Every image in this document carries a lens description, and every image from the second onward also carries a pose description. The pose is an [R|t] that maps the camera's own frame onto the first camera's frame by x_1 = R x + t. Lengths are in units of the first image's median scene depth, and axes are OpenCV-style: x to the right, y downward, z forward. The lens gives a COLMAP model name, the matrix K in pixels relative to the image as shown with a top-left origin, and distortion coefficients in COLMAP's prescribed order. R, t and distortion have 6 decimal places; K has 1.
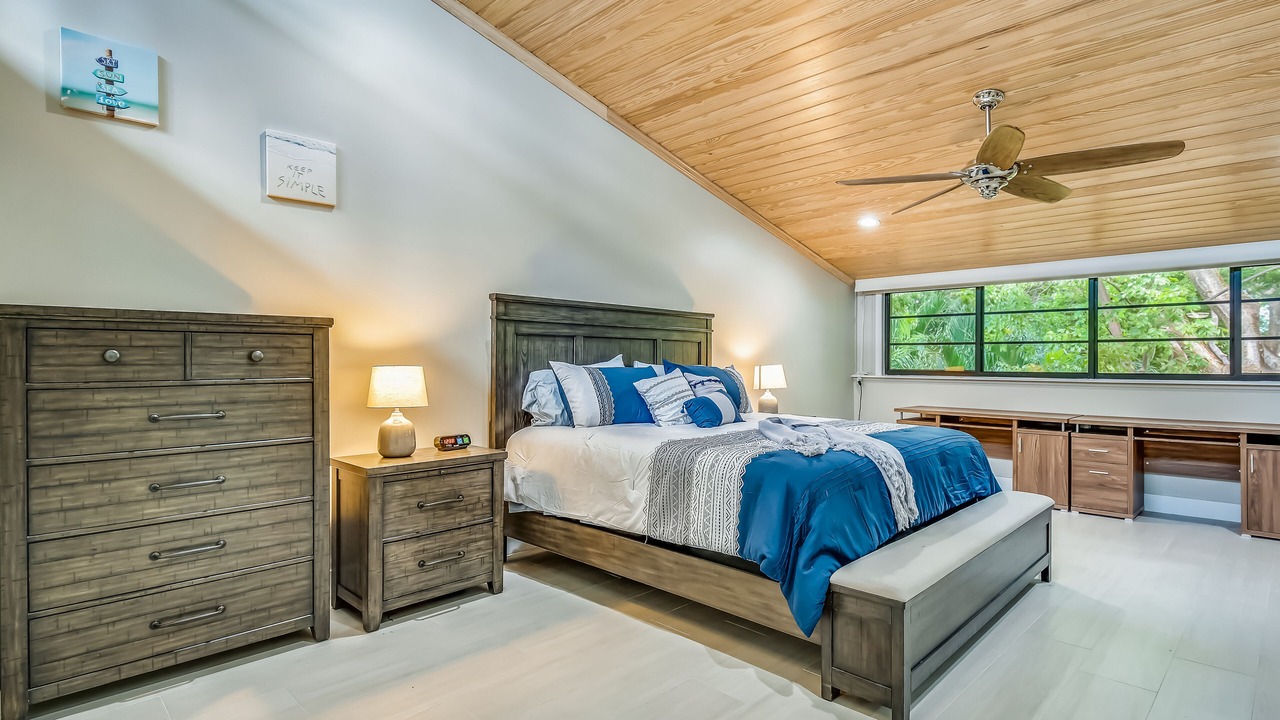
lens RADIAL K [[633.3, 0, 638.6], [0, 633.3, 362.6], [0, 0, 1]] dist [0.003062, -0.000201]
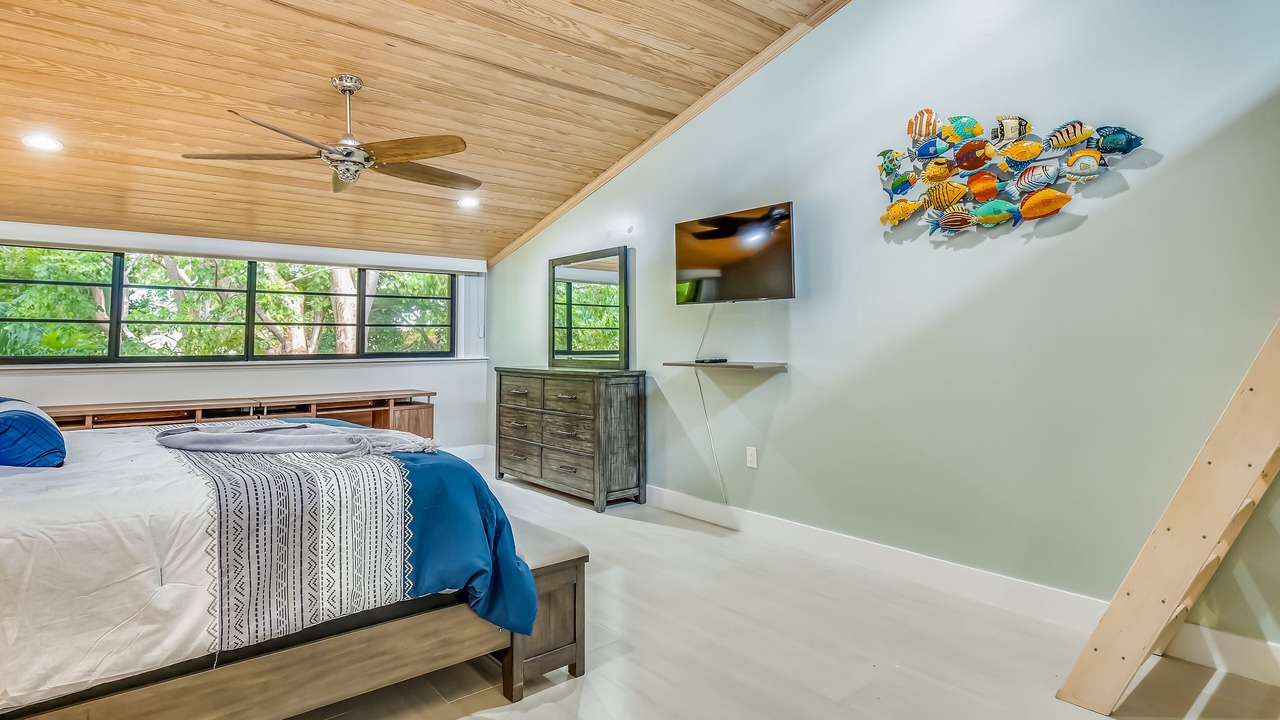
lens RADIAL K [[665.5, 0, 638.6], [0, 665.5, 300.7], [0, 0, 1]] dist [0.001360, -0.000460]
pose [[0.101178, 0.062387, 0.992910, -0.434334], [0.003786, 0.998000, -0.063093, -0.001676], [-0.994861, 0.010143, 0.100739, 0.433542]]
